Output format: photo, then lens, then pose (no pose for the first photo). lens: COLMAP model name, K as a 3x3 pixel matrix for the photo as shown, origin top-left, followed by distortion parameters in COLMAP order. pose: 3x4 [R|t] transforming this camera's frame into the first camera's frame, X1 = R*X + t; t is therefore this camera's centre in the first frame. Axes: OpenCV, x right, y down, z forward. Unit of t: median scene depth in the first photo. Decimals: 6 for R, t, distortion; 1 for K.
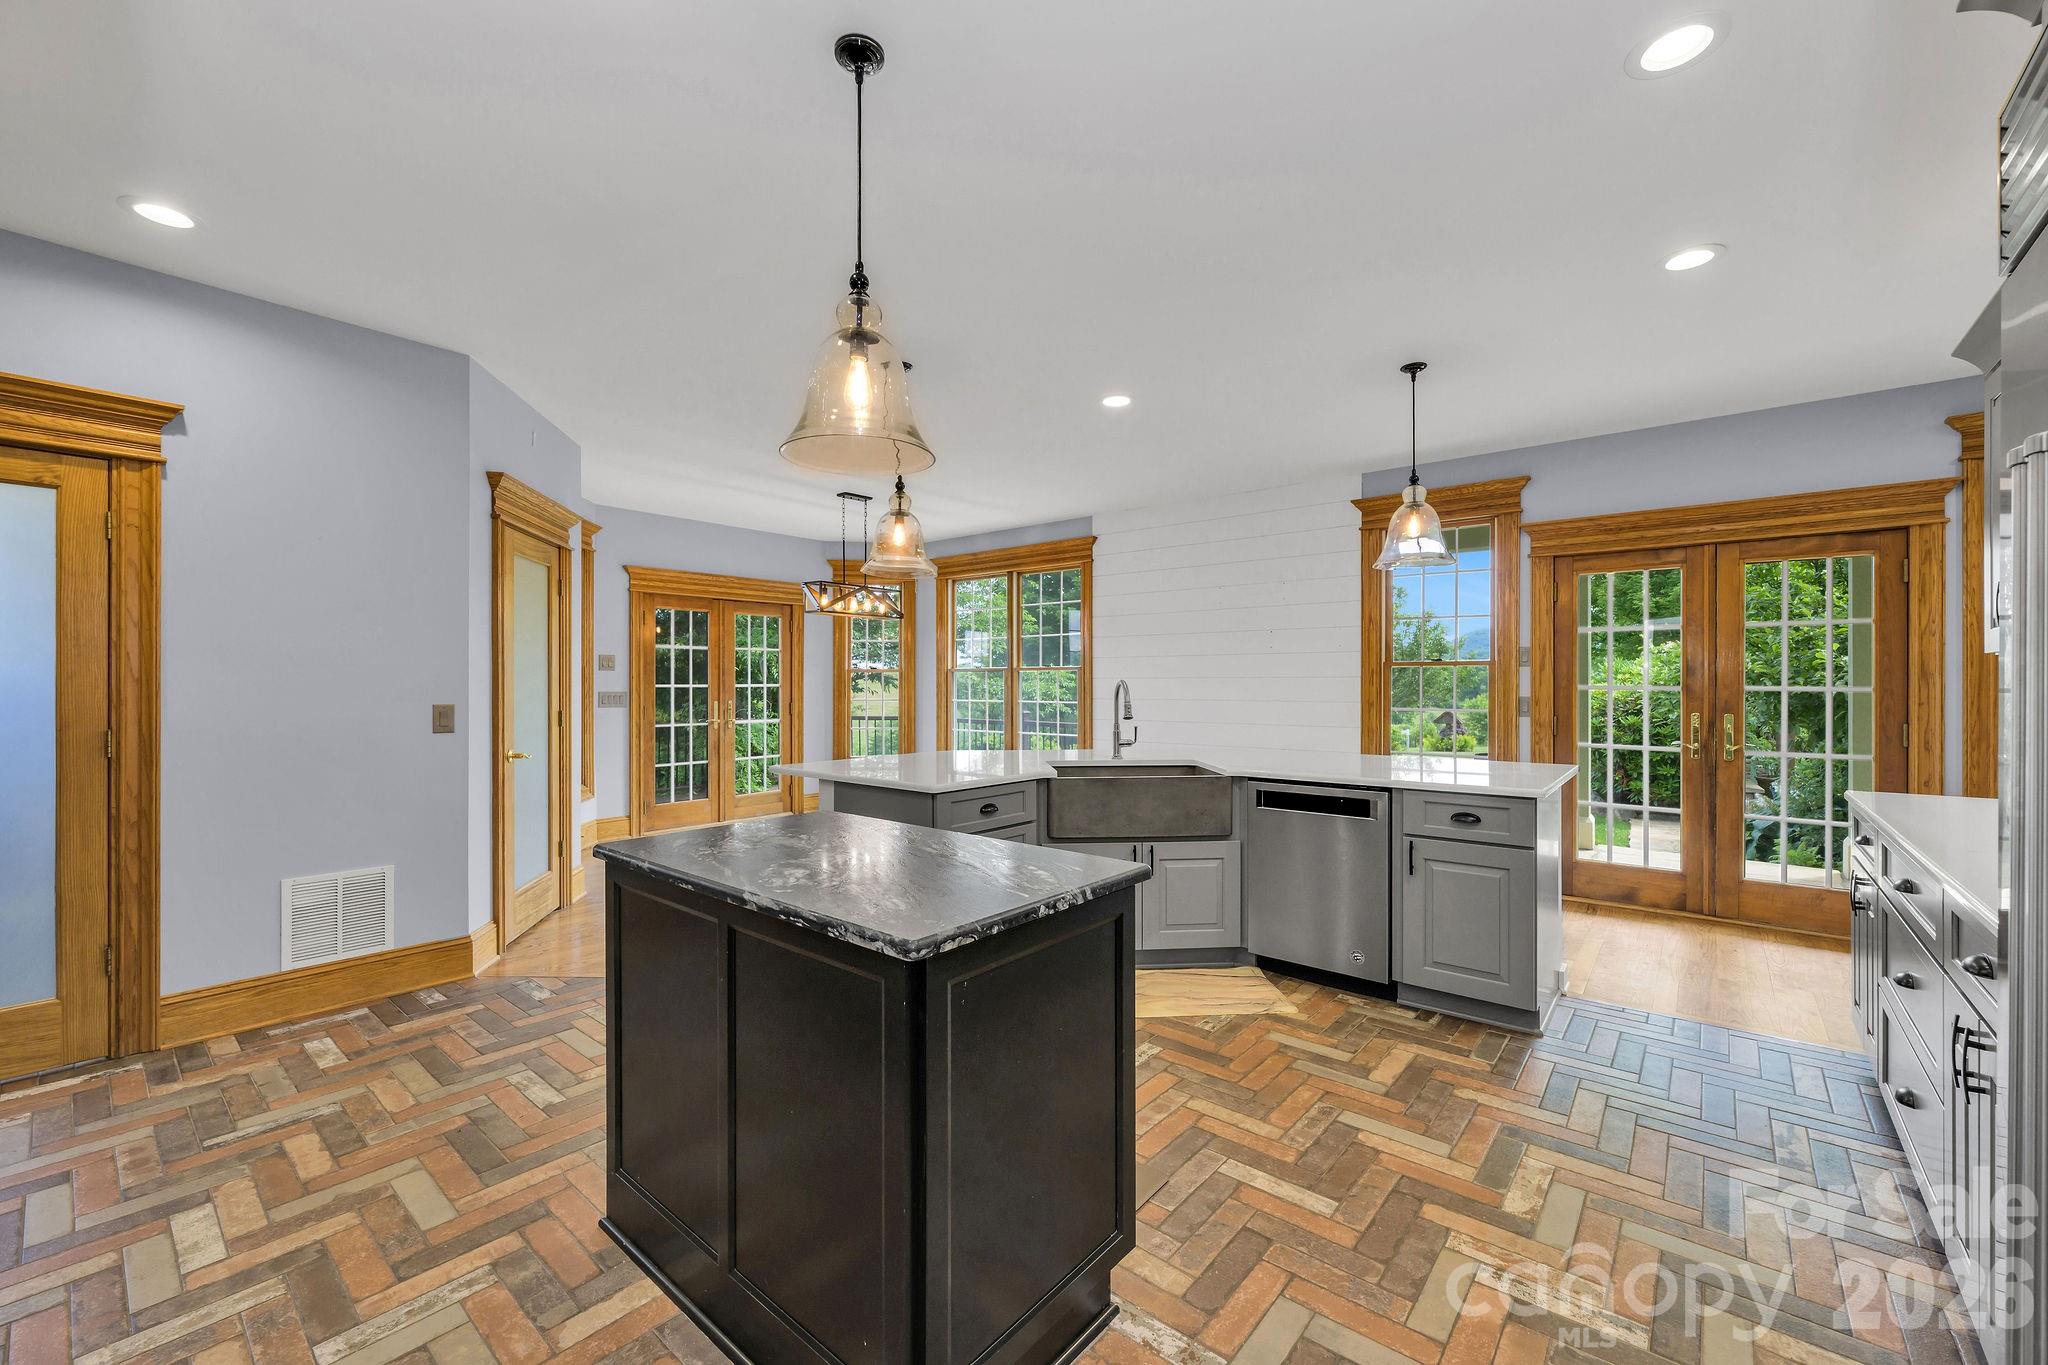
lens RADIAL K [[821.6, 0, 1018.8], [0, 821.6, 678.8], [0, 0, 1]] dist [0.000013, 0.000087]
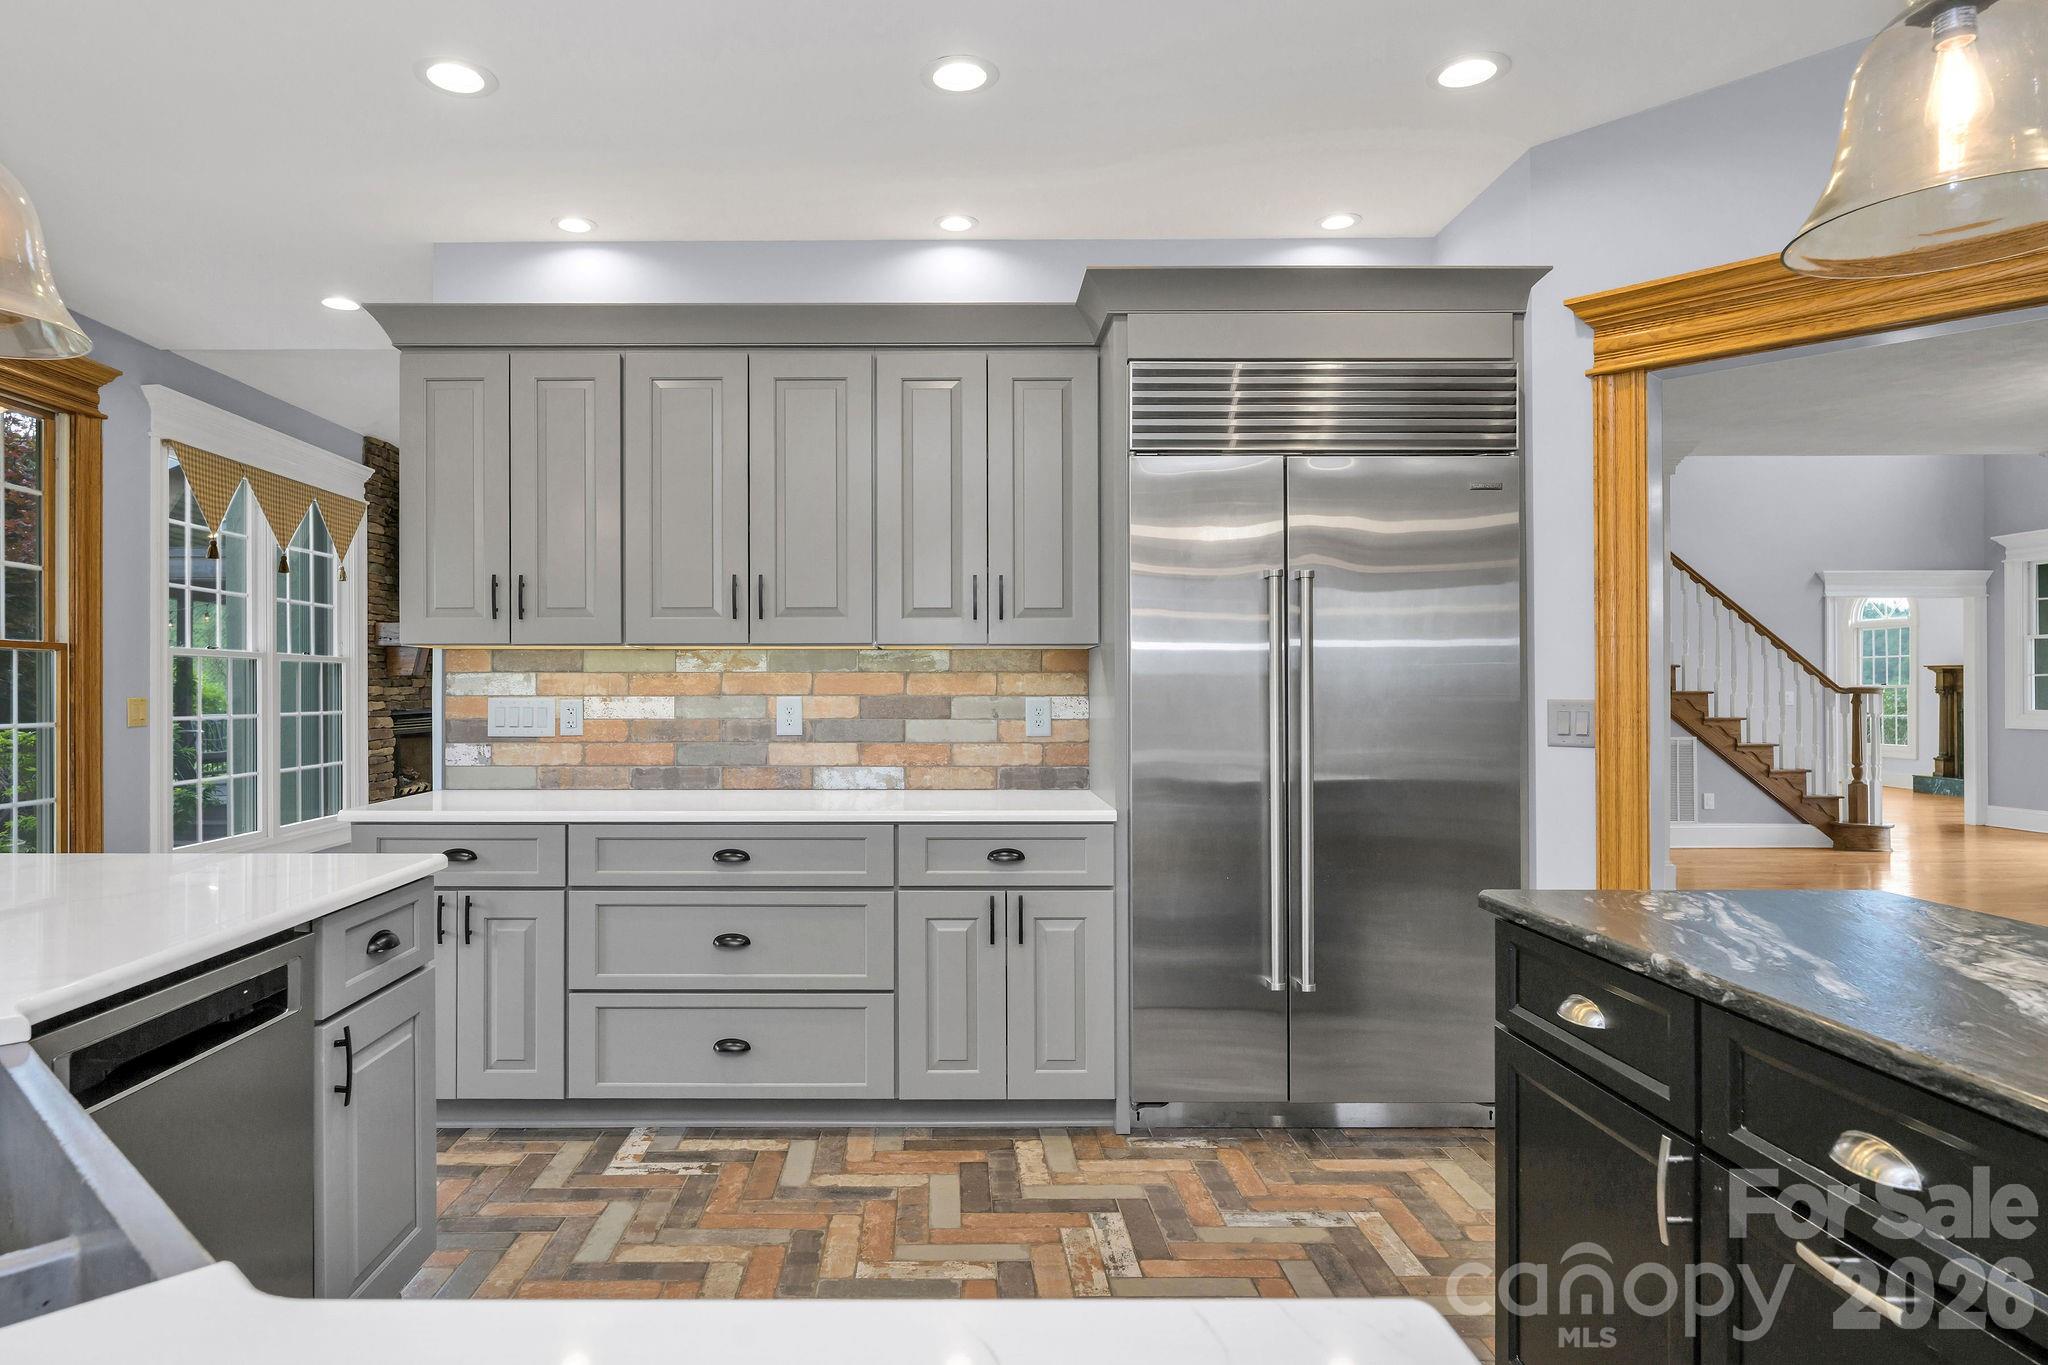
lens RADIAL K [[1181.4, 0, 935.4], [0, 1181.4, 685.0], [0, 0, 1]] dist [-0.002802, -0.000754]
pose [[-0.647002, 0.004939, 0.762472, -0.302532], [-0.000770, 0.999974, -0.007131, 0.028417], [-0.762488, -0.005201, -0.646981, 1.739942]]
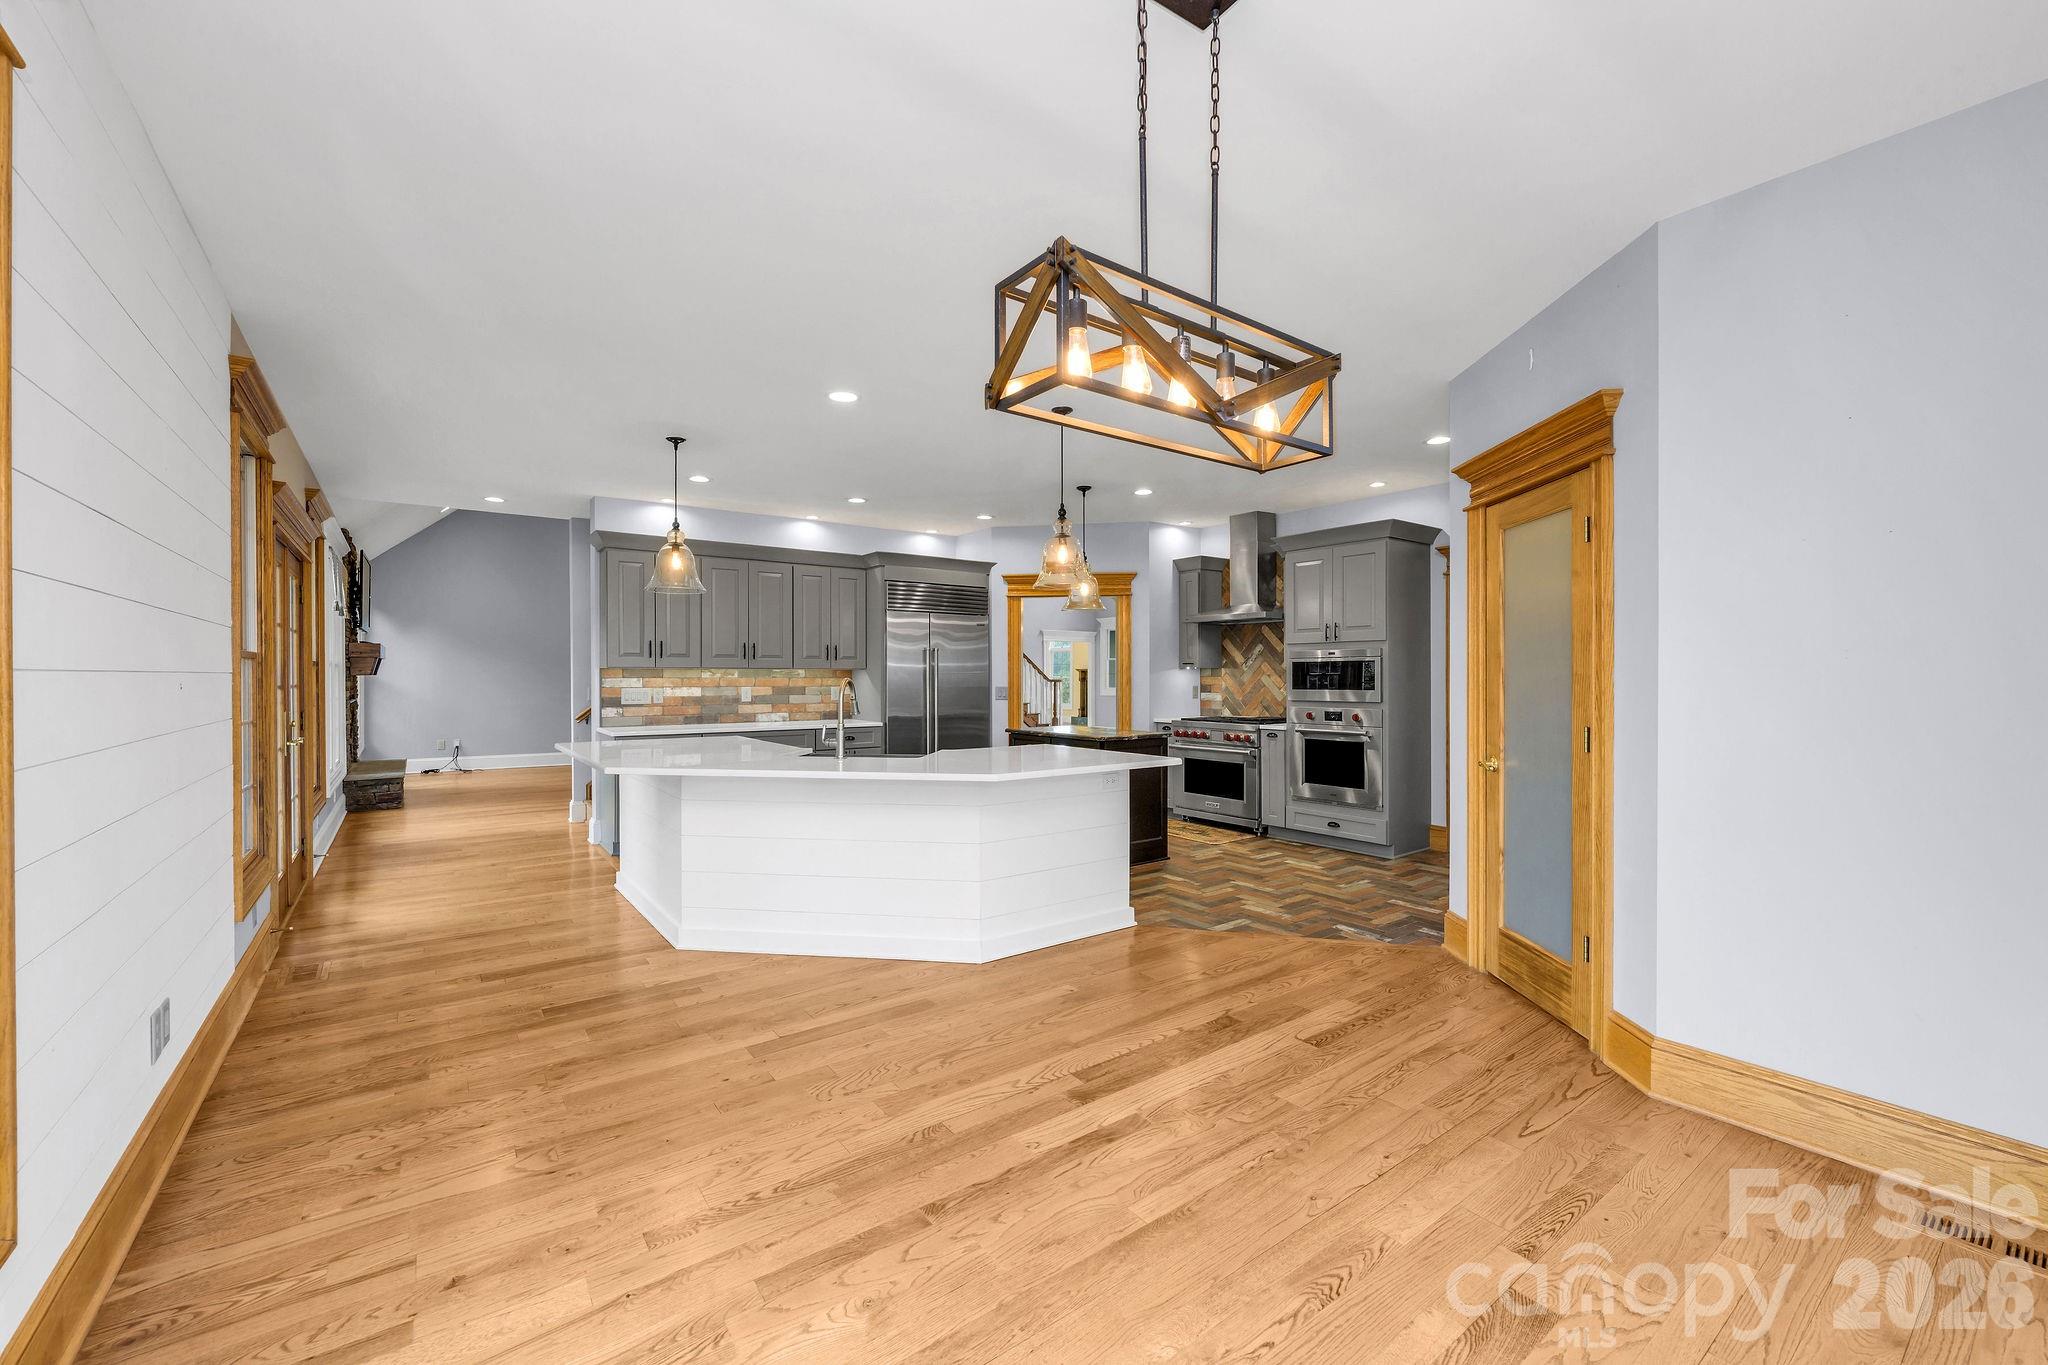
lens RADIAL K [[821.6, 0, 1018.8], [0, 821.6, 678.8], [0, 0, 1]] dist [0.000013, 0.000087]
pose [[-0.972488, 0.001127, 0.232952, -0.614099], [0.000986, 0.999999, -0.000720, 0.003928], [-0.232953, -0.000470, -0.972488, 3.708370]]
